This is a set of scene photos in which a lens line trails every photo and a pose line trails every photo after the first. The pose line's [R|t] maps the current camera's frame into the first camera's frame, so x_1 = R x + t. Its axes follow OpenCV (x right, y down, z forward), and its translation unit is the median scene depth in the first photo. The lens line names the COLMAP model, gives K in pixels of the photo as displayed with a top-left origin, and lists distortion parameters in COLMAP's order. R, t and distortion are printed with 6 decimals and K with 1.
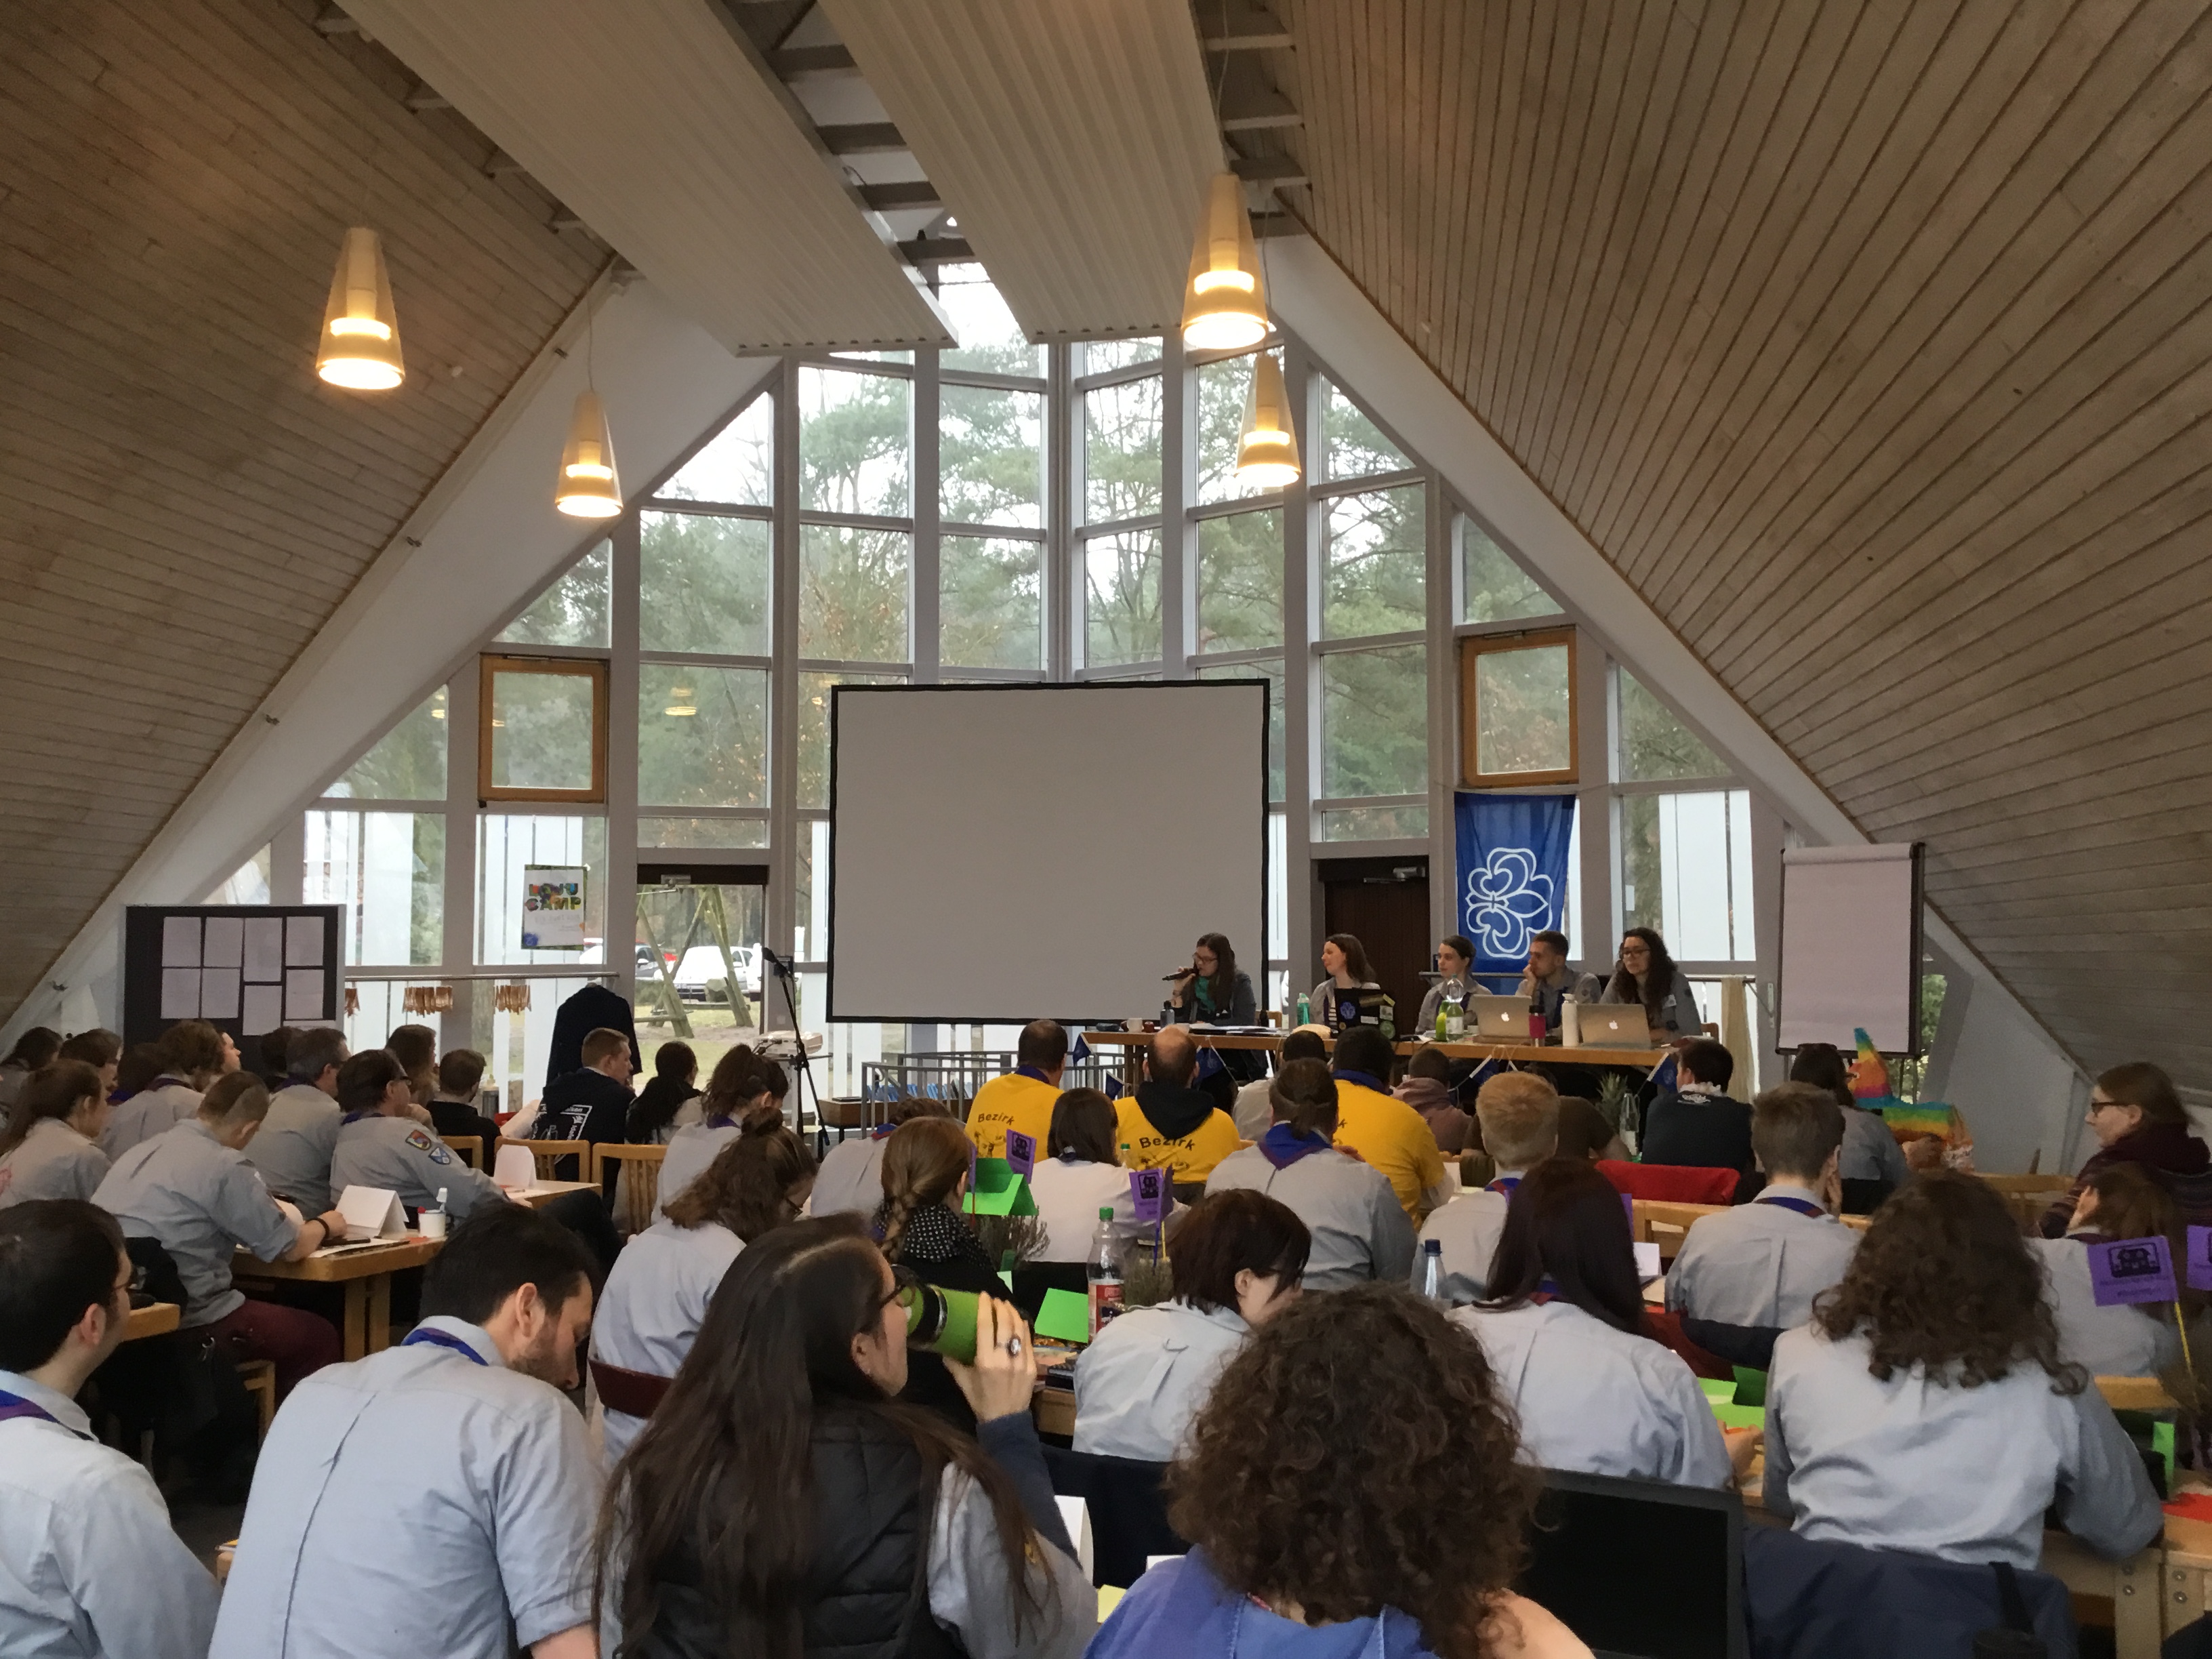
lens RADIAL K [[1995.9, 0, 1112.0], [0, 1995.9, 845.1], [0, 0, 1]] dist [0.135849, -0.287398]
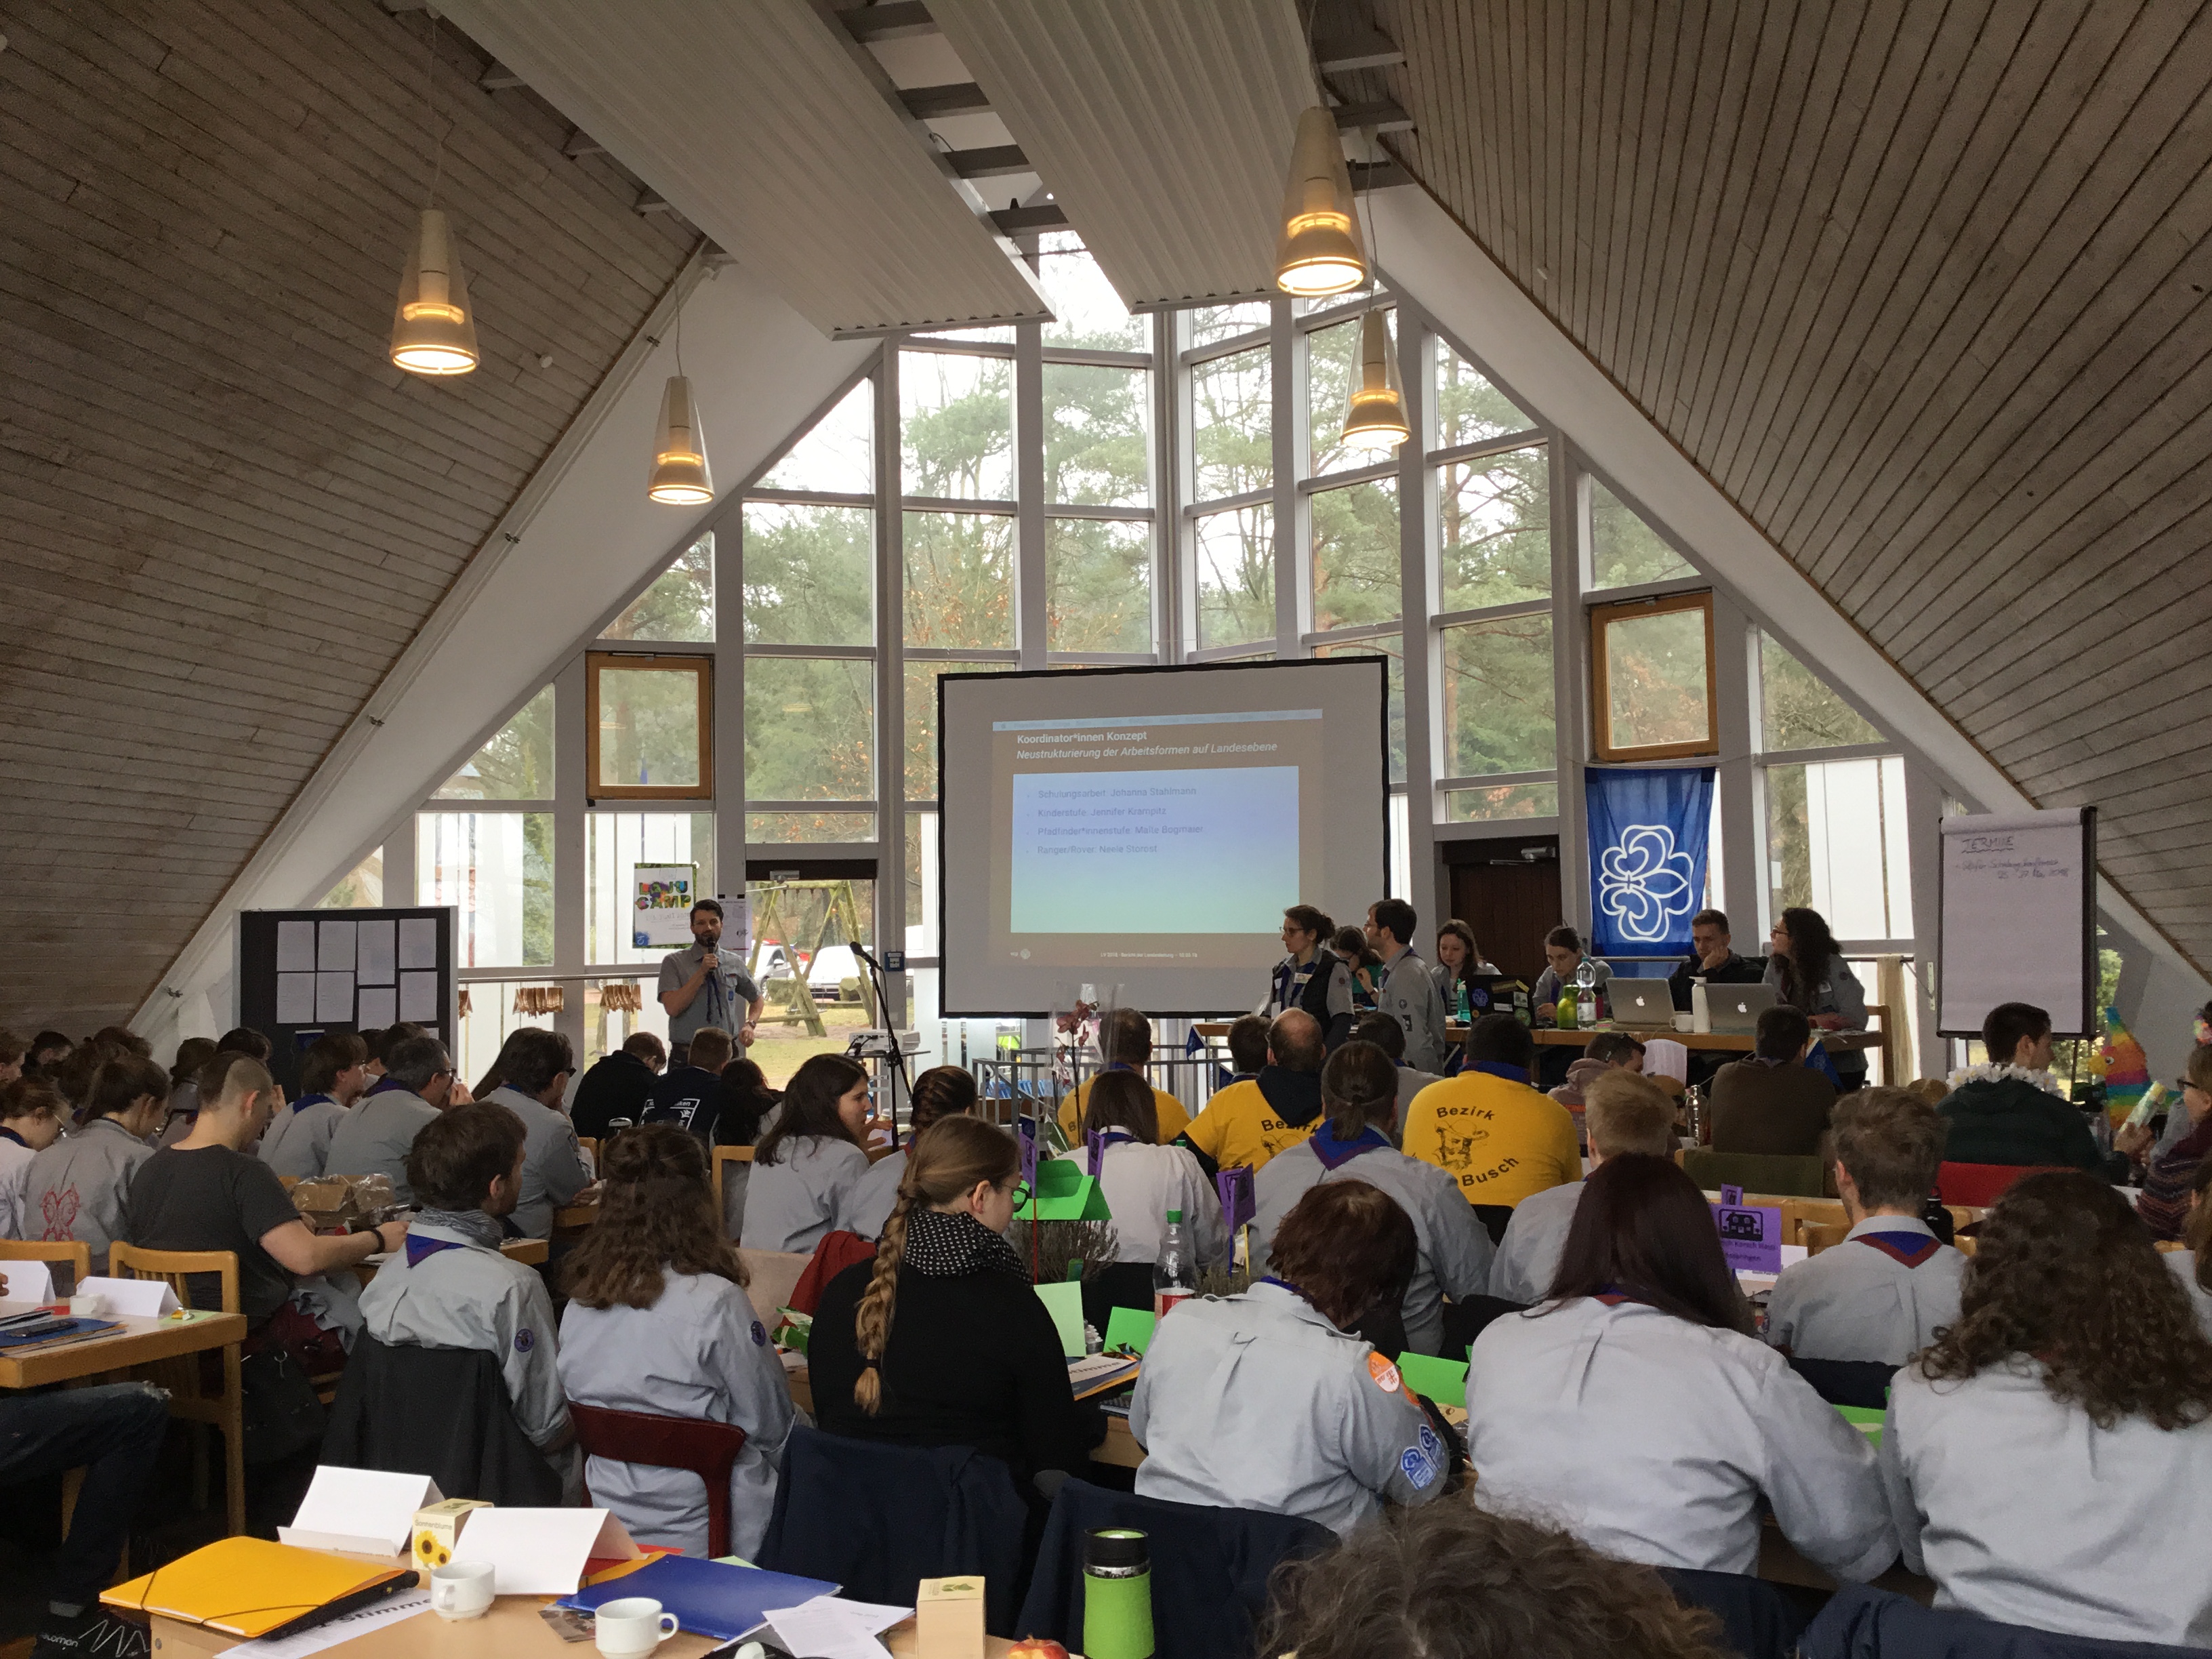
lens RADIAL K [[1995.9, 0, 1112.0], [0, 1995.9, 845.1], [0, 0, 1]] dist [0.135849, -0.287398]
pose [[0.997456, -0.019984, -0.068430, 0.011699], [0.020128, 0.999796, 0.001408, 0.004632], [0.068388, -0.002781, 0.997655, 0.033336]]
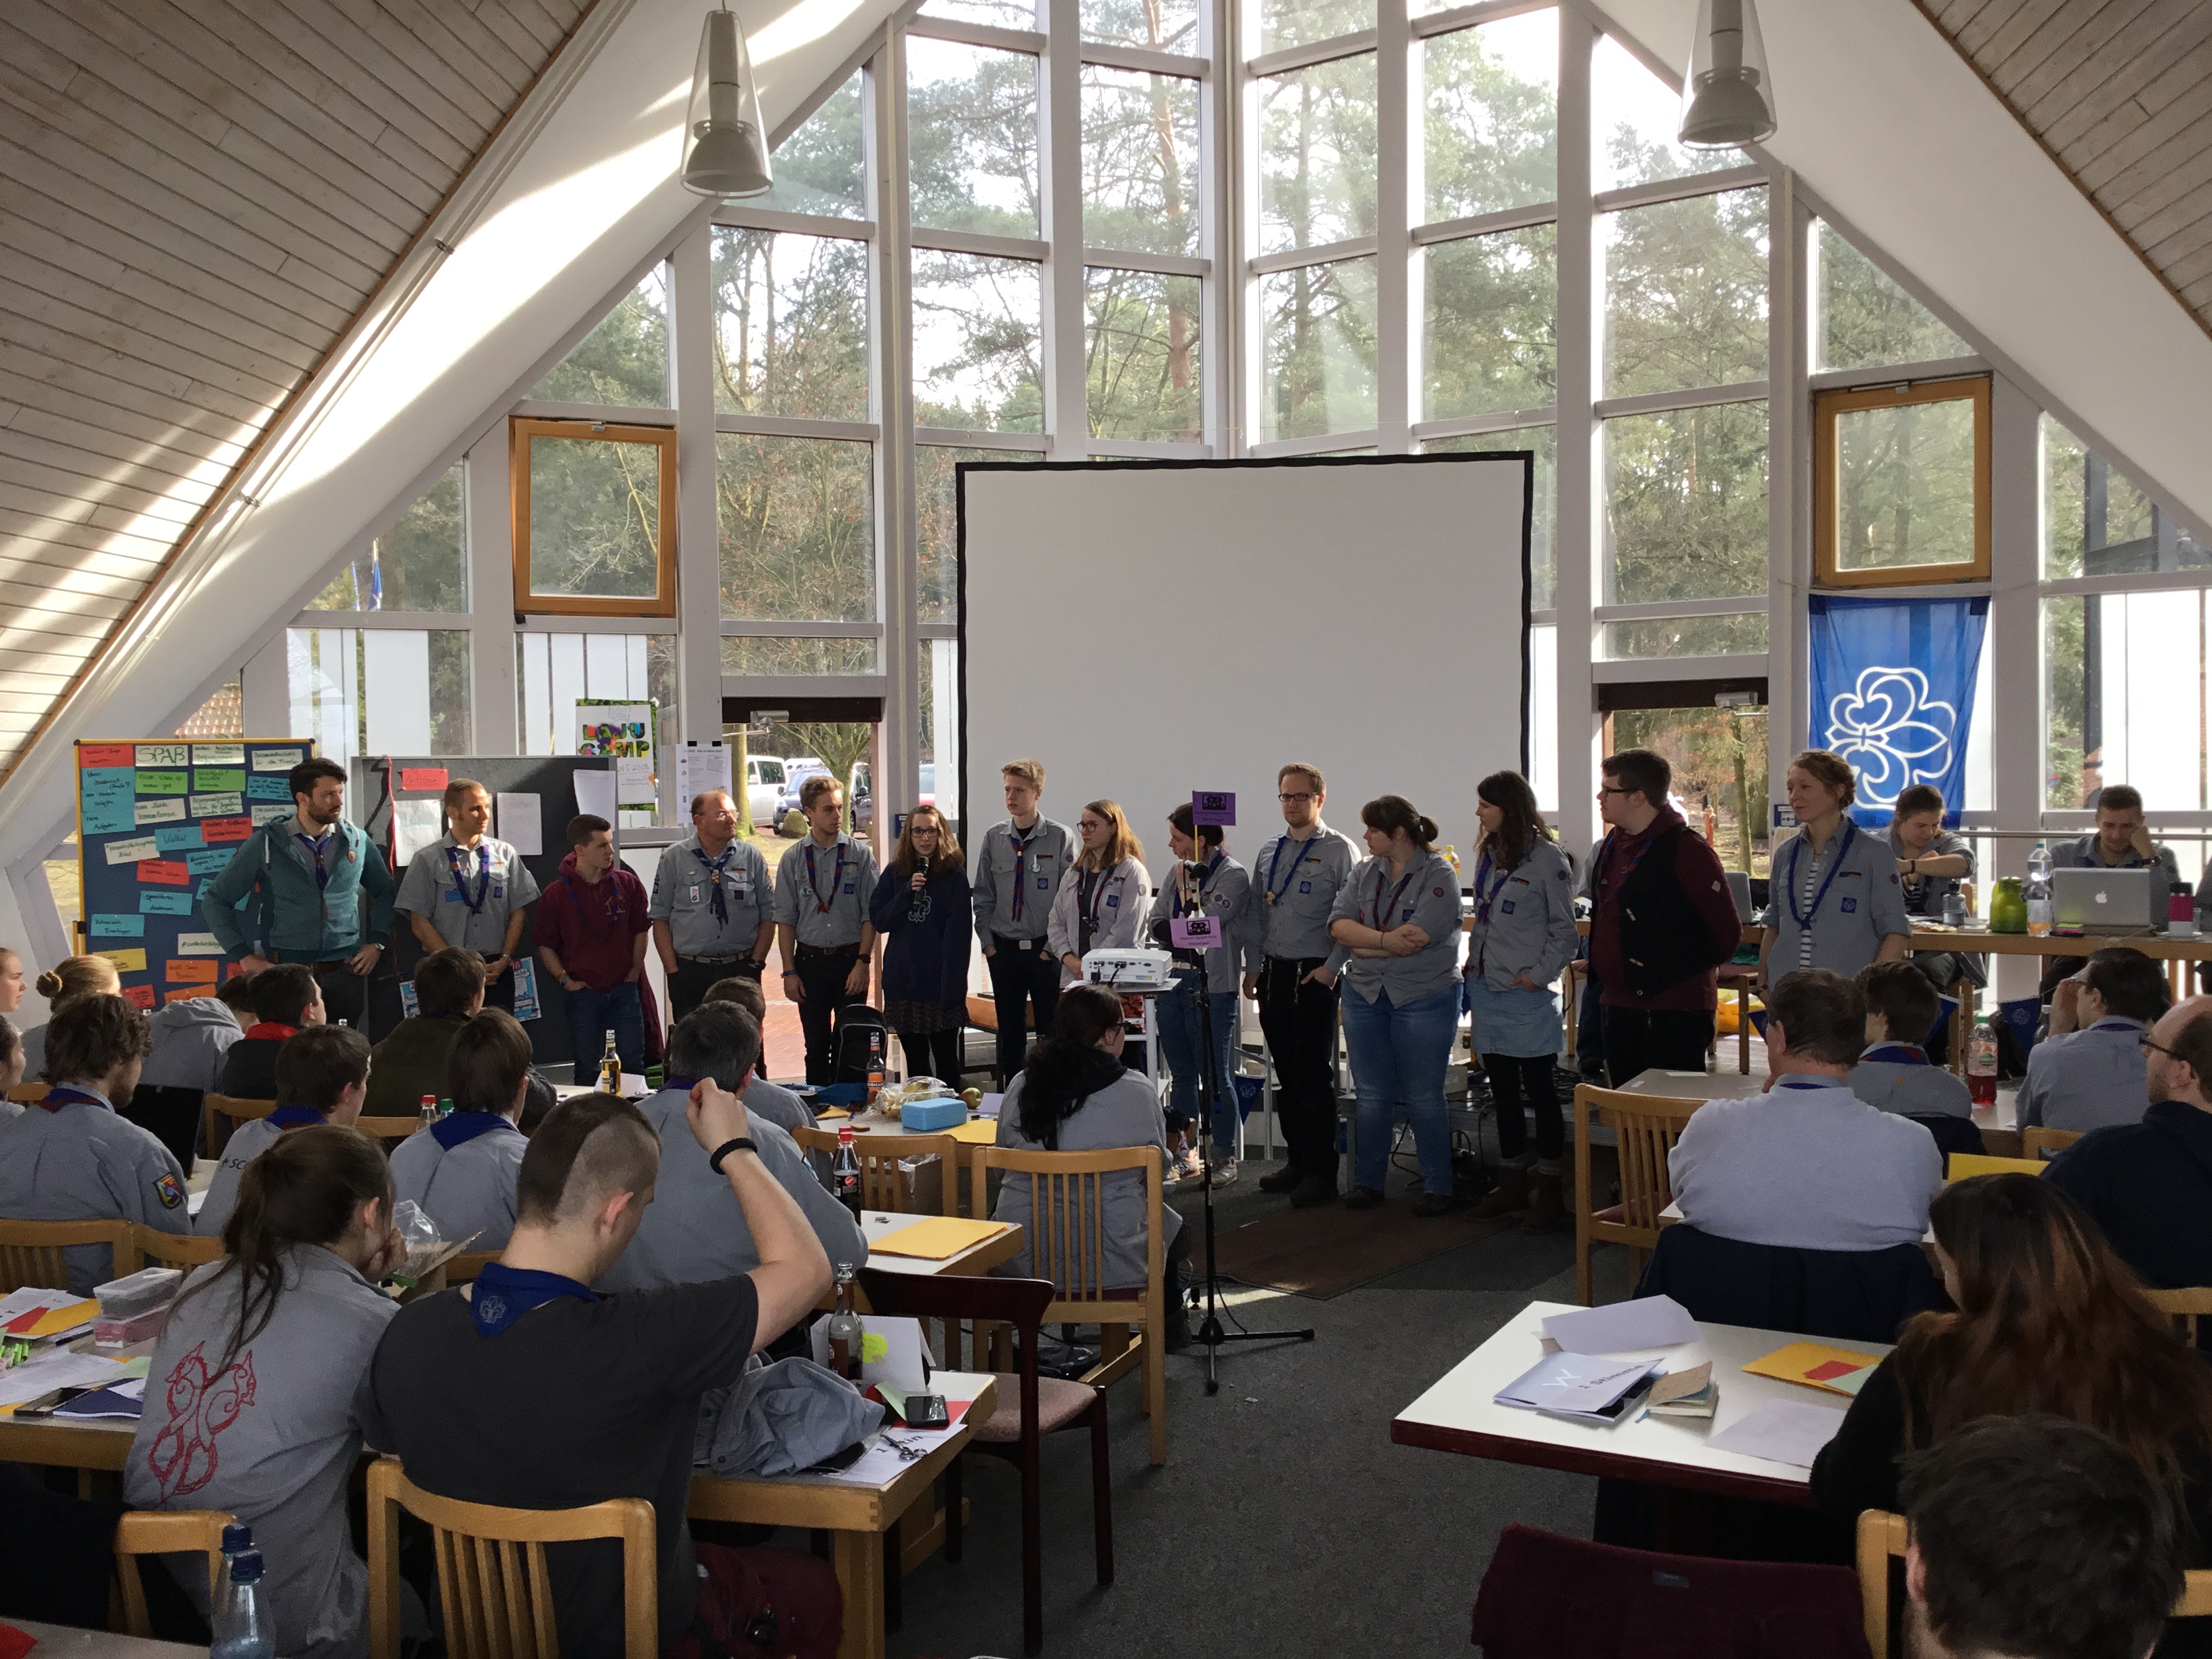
lens RADIAL K [[2020.8, 0, 1103.8], [0, 2020.8, 873.2], [0, 0, 1]] dist [0.099837, -0.122504]
pose [[0.997237, -0.014270, 0.072897, -0.163380], [0.006848, 0.994856, 0.101070, -0.001270], [-0.073965, -0.100291, 0.992205, 0.233389]]
